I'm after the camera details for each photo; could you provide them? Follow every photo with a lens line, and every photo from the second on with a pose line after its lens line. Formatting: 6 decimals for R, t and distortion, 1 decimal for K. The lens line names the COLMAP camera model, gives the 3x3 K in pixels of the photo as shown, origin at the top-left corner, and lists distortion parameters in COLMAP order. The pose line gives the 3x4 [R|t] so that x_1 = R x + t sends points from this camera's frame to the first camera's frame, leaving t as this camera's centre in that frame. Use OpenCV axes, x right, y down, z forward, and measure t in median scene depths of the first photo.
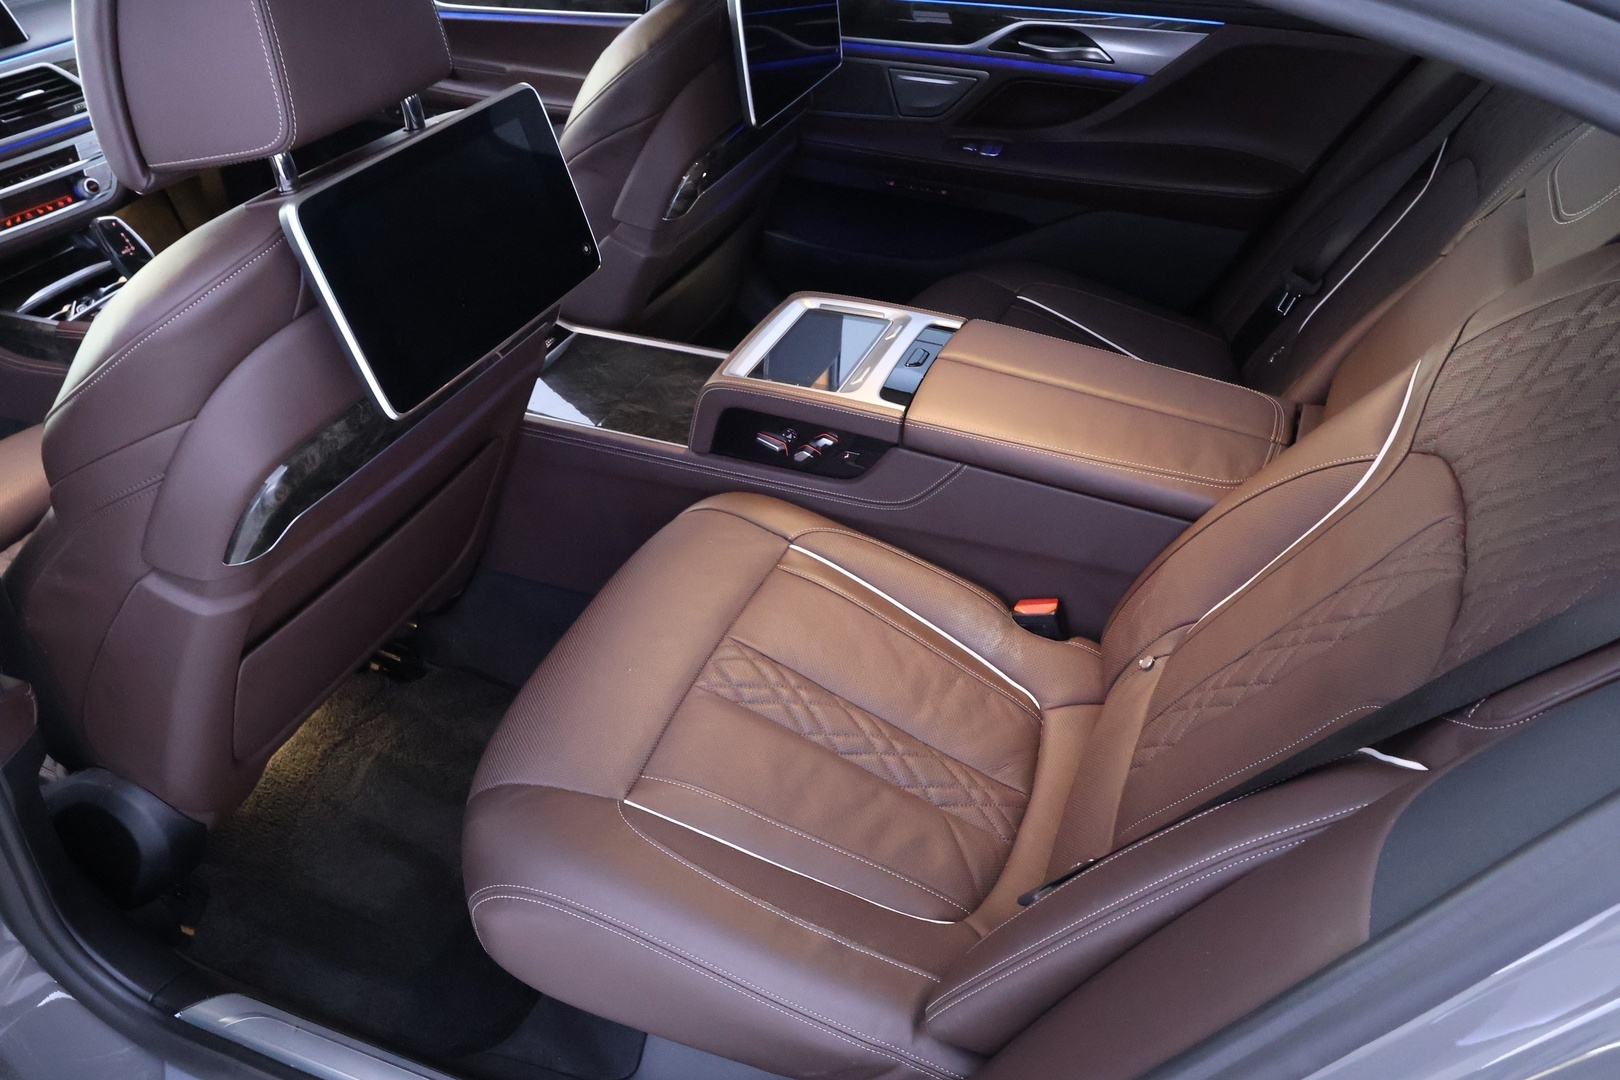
lens RADIAL K [[1267.5, 0, 810.0], [0, 1267.5, 540.0], [0, 0, 1]] dist [0.001484, -0.005531]
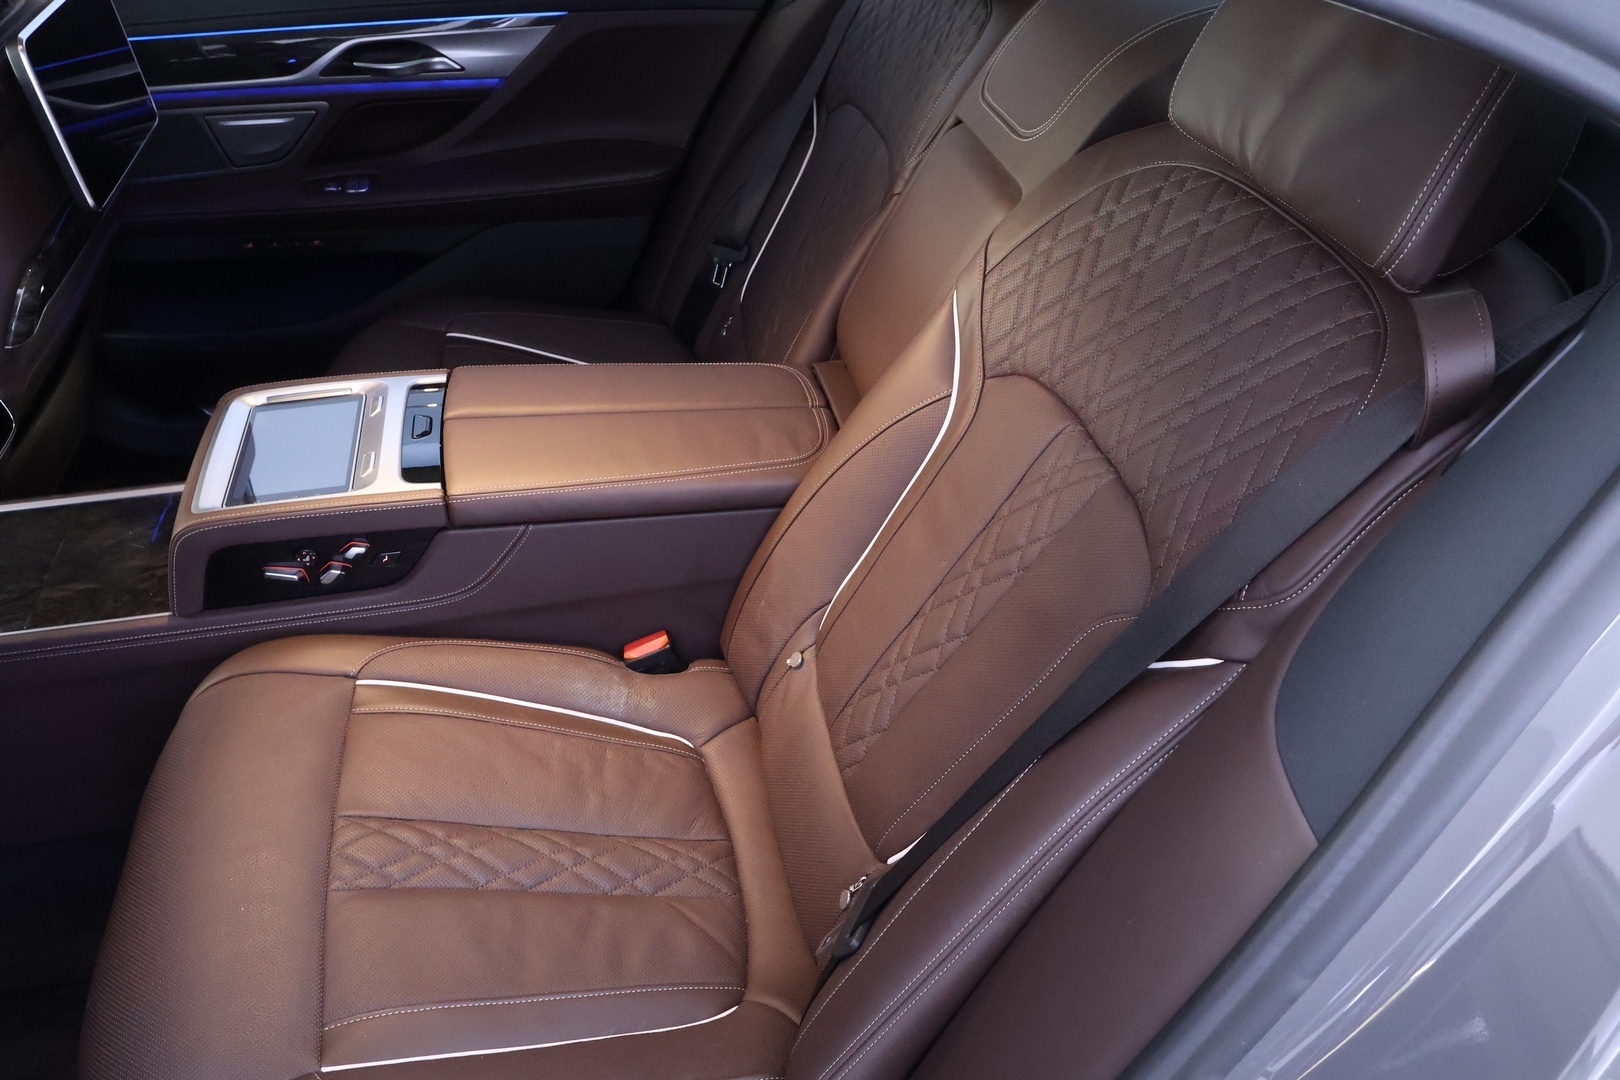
lens RADIAL K [[1267.5, 0, 810.0], [0, 1267.5, 540.0], [0, 0, 1]] dist [0.001484, -0.005531]
pose [[0.829360, -0.317223, 0.459925, -0.126706], [0.320368, 0.944423, 0.073692, -0.051870], [-0.457741, 0.086228, 0.884894, 0.123096]]
